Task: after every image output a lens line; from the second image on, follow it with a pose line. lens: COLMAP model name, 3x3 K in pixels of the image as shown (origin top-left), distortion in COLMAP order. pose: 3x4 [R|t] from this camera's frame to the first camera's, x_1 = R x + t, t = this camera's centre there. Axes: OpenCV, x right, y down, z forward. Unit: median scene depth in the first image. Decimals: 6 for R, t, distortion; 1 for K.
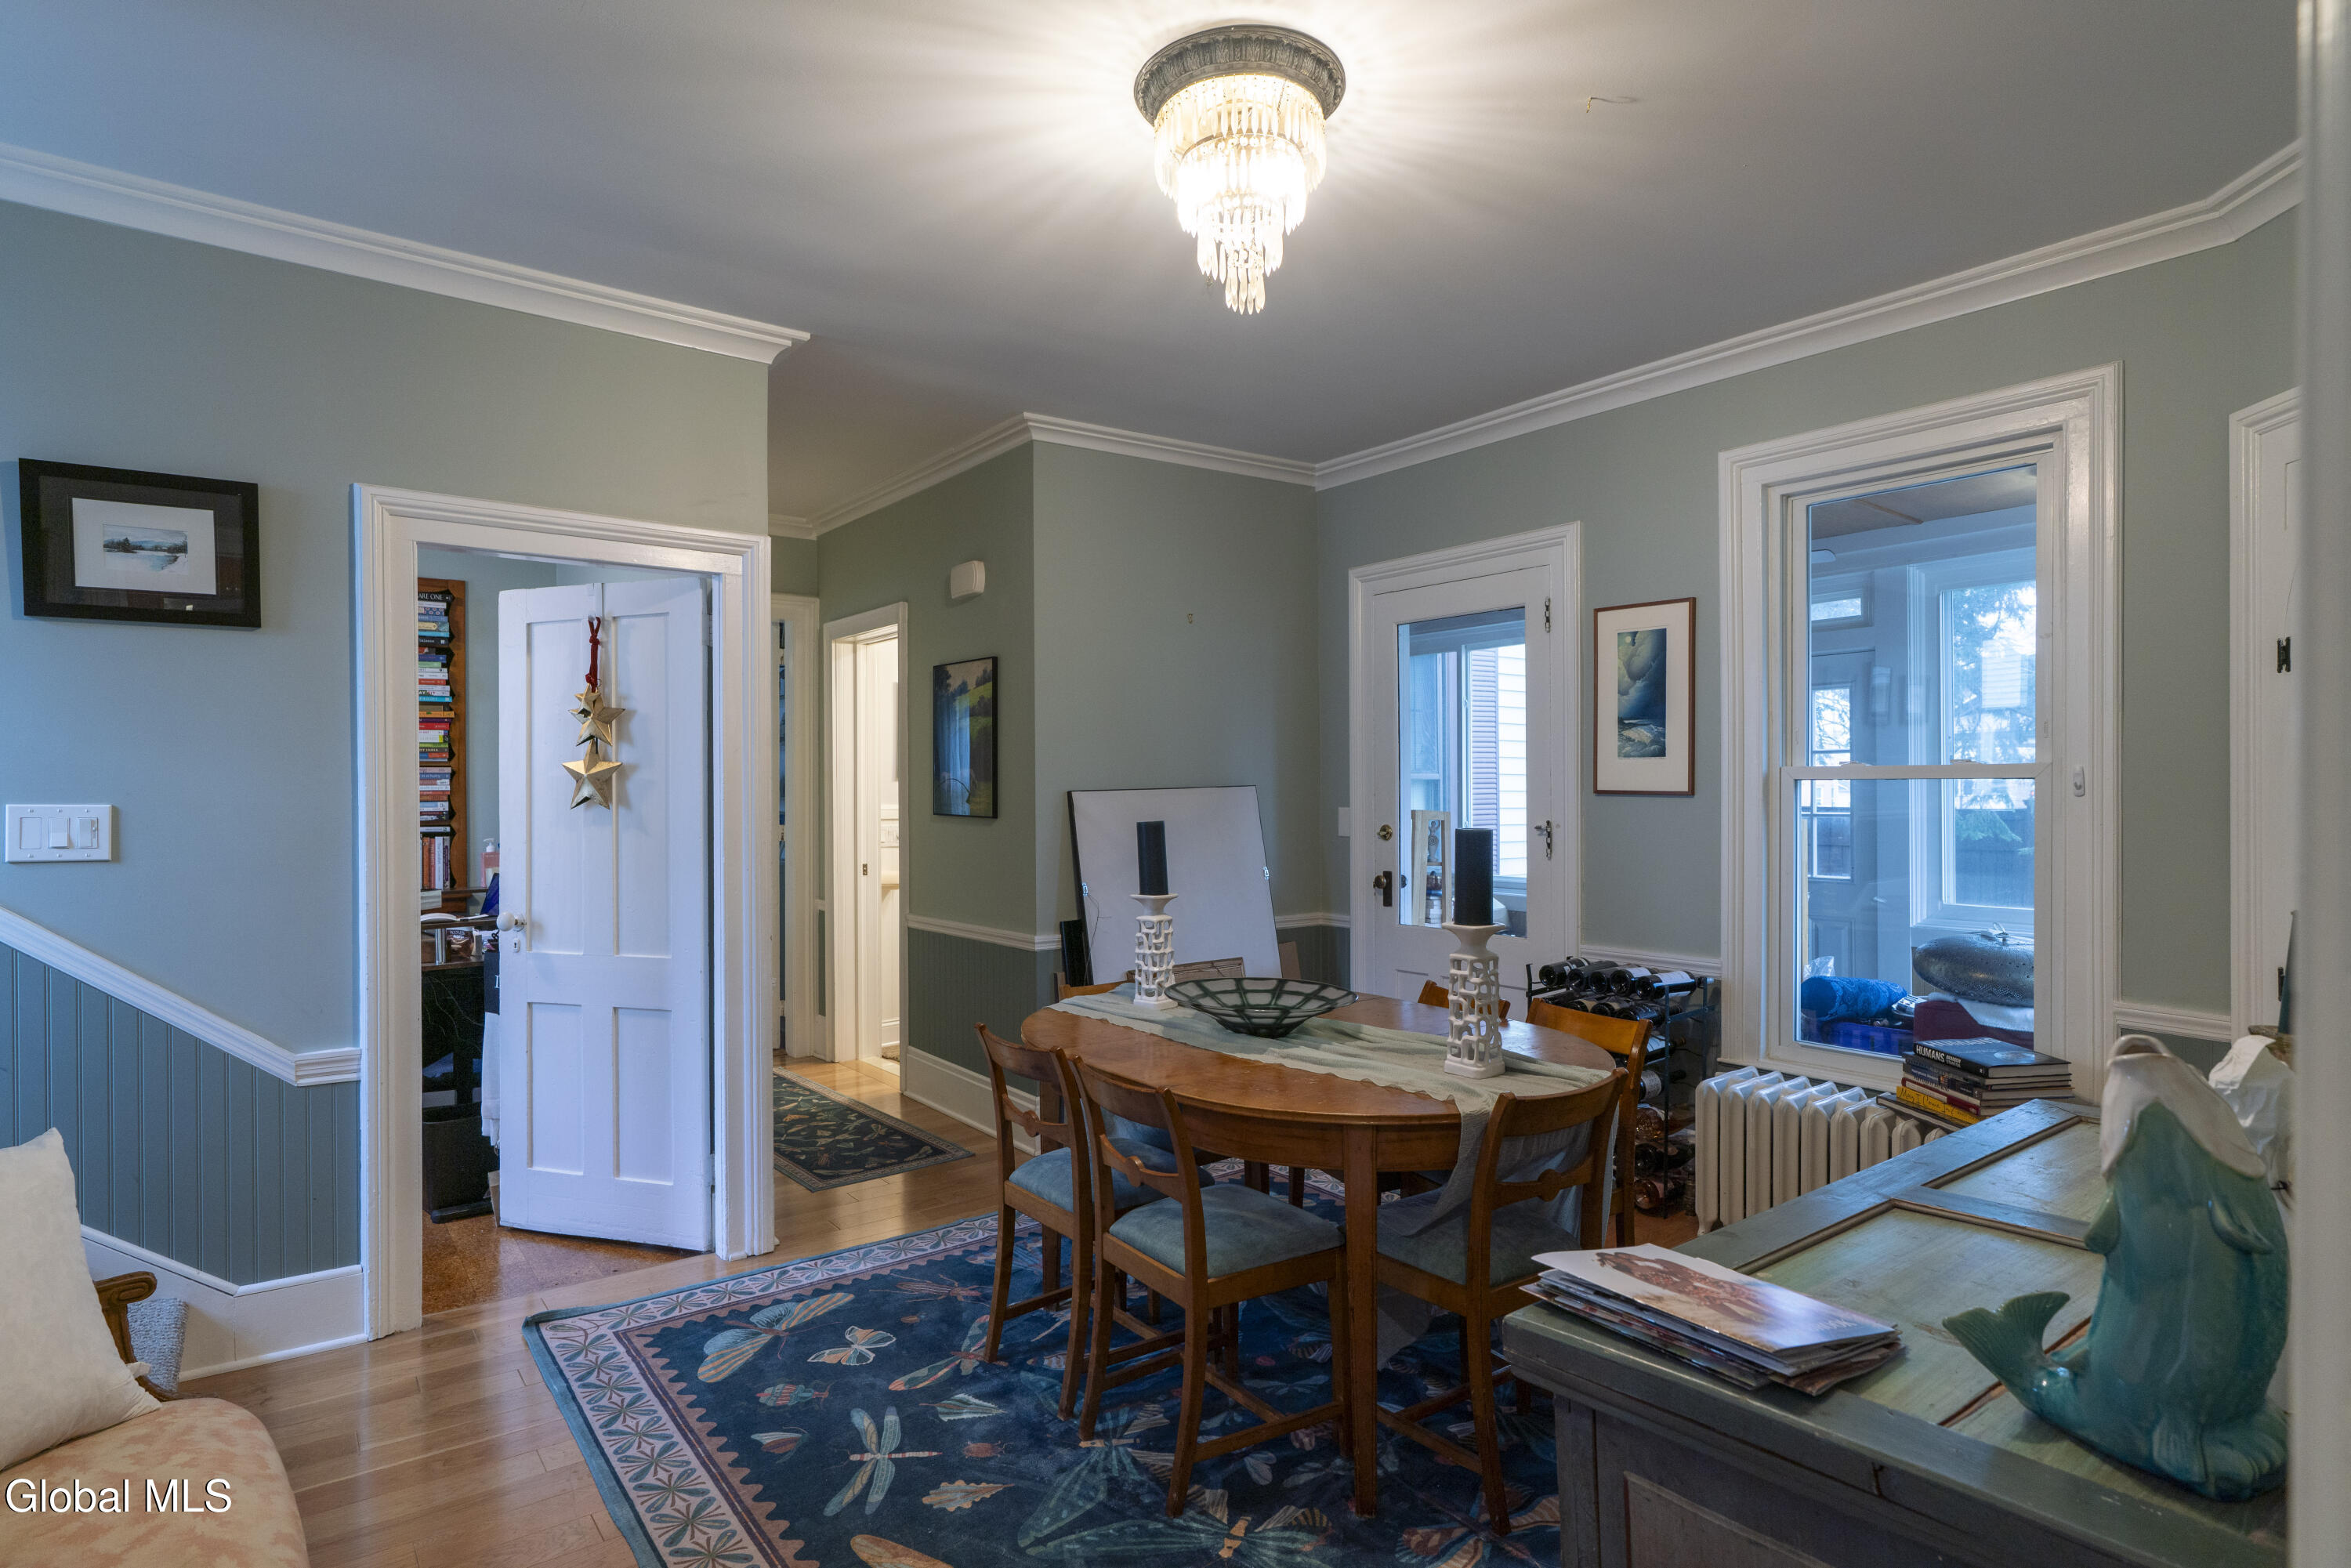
lens RADIAL K [[1222.2, 0, 1178.2], [0, 1222.2, 787.2], [0, 0, 1]] dist [0.000448, 0.000179]
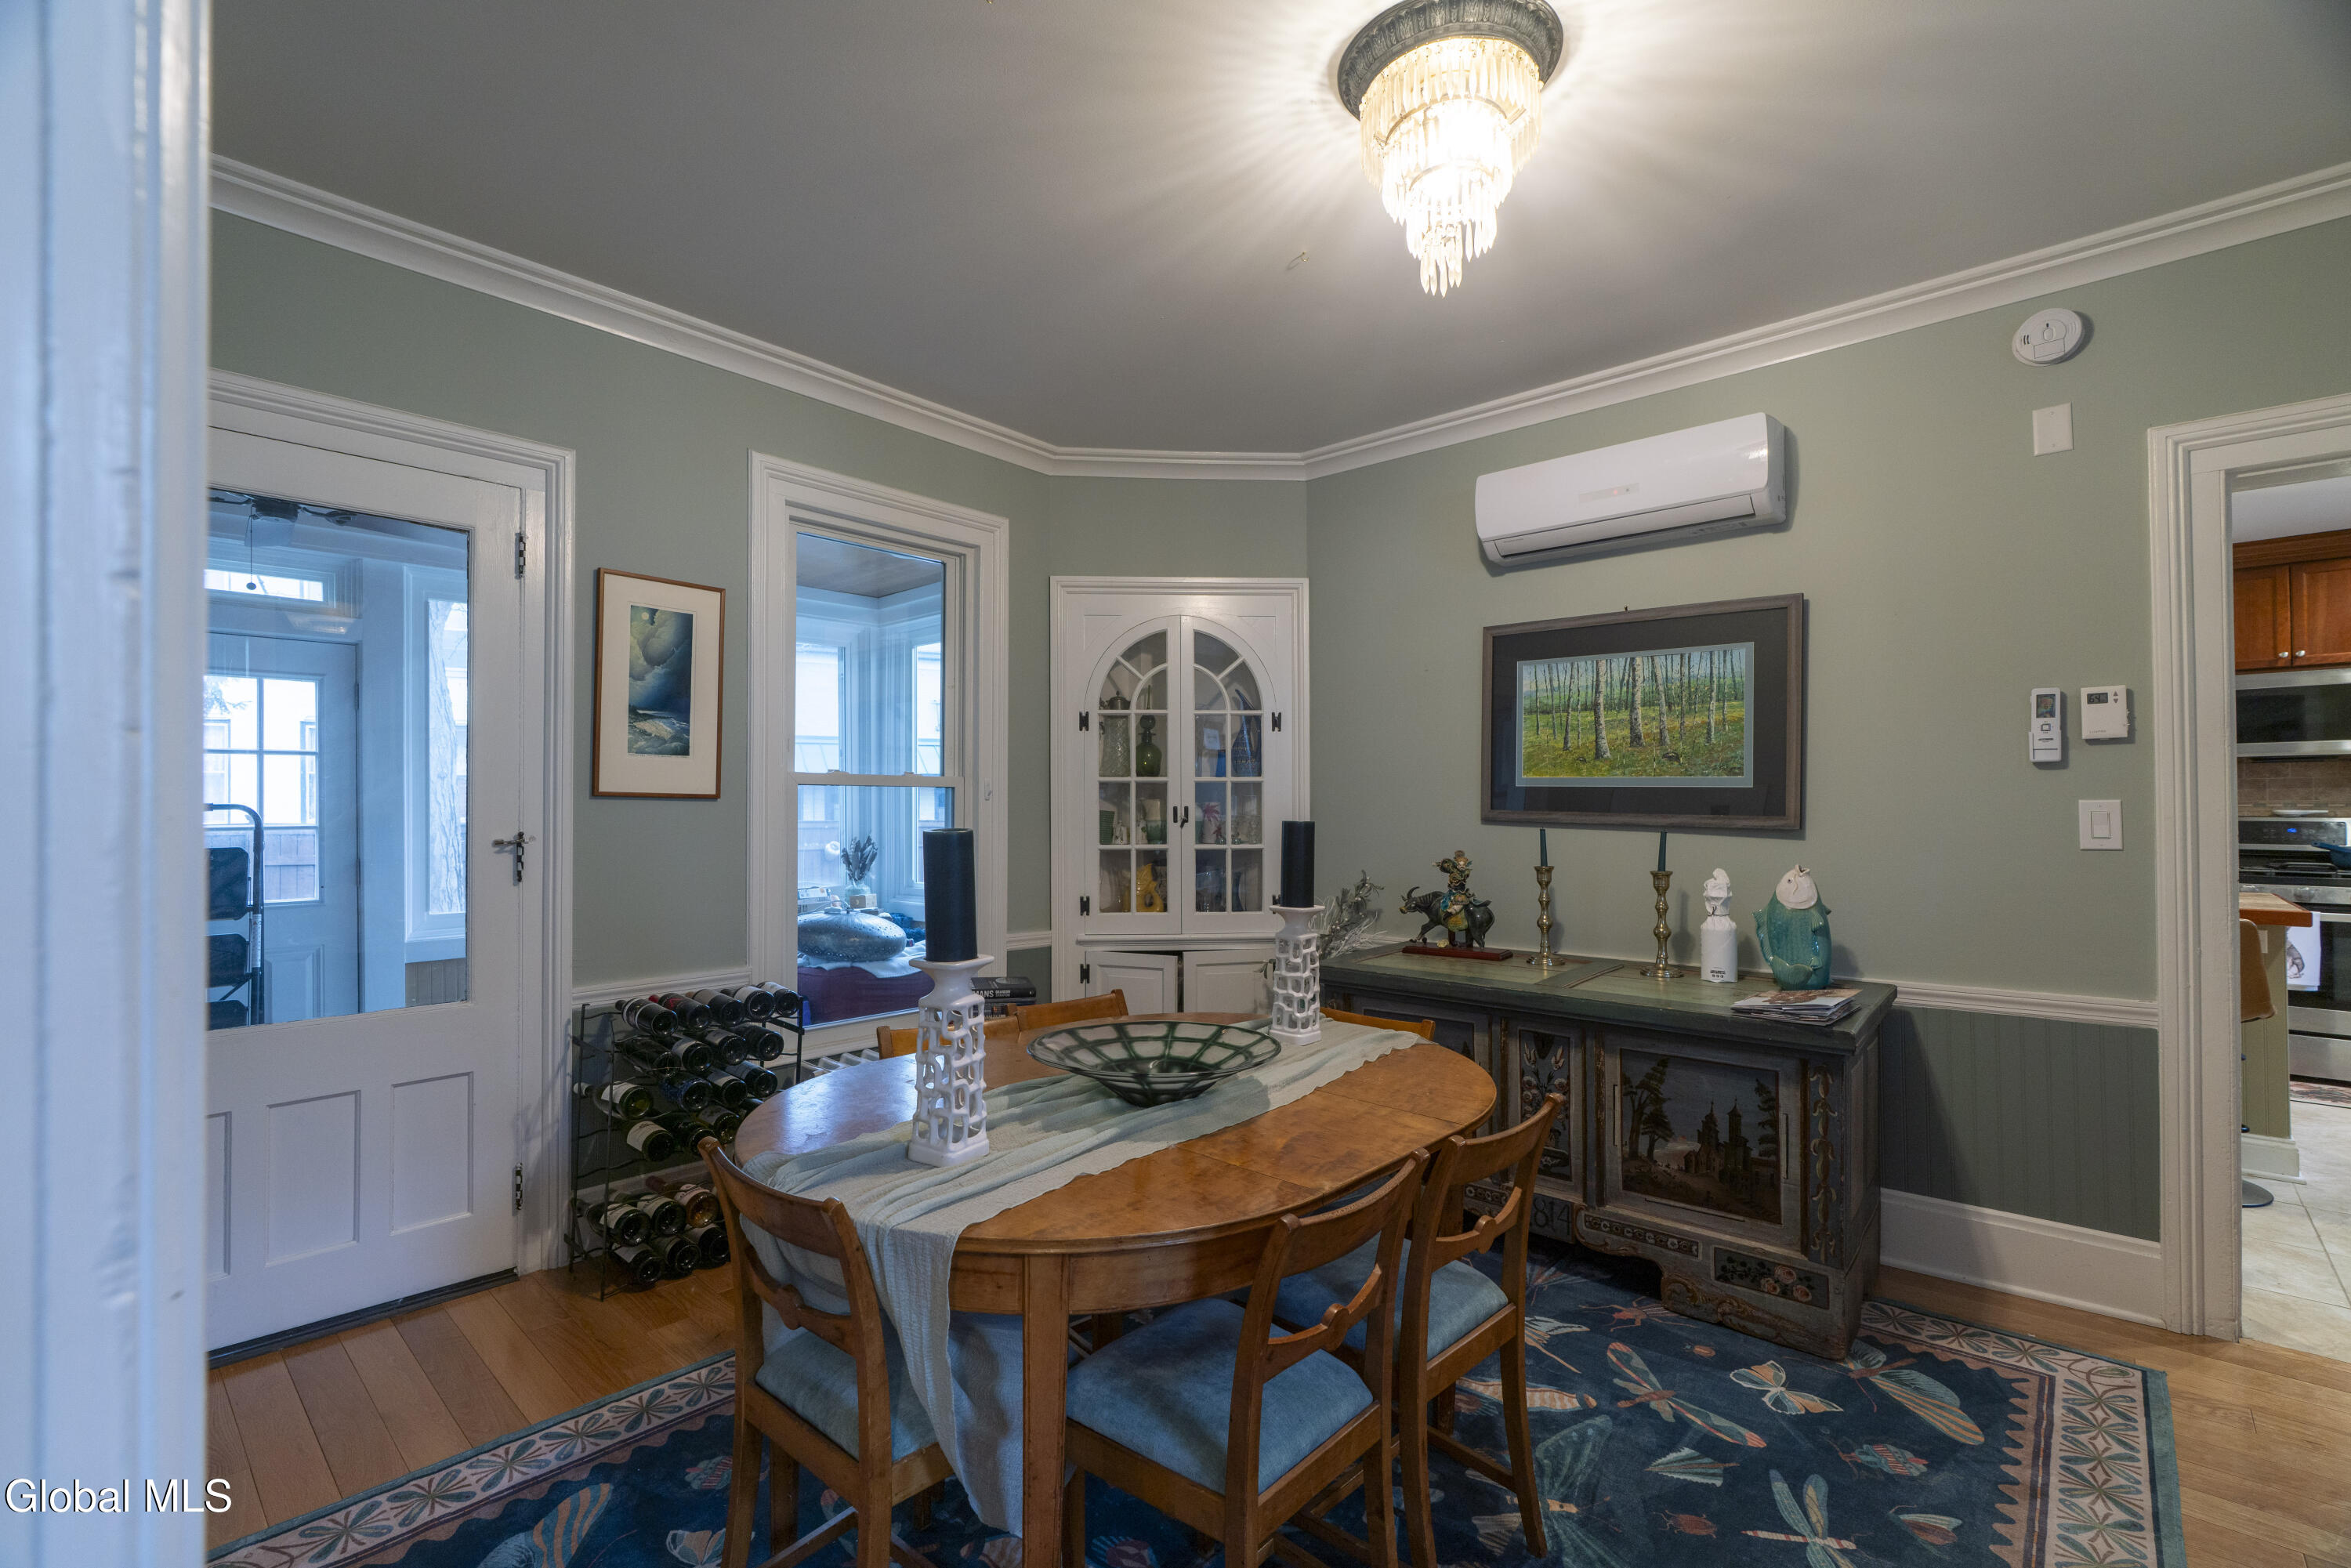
lens RADIAL K [[1061.2, 0, 1177.9], [0, 1061.2, 801.2], [0, 0, 1]] dist [-0.004295, -0.000191]
pose [[-0.183841, 0.011641, 0.982887, -0.432770], [0.001193, 0.999932, -0.011620, 0.018169], [-0.982955, -0.000964, -0.183842, 0.773888]]
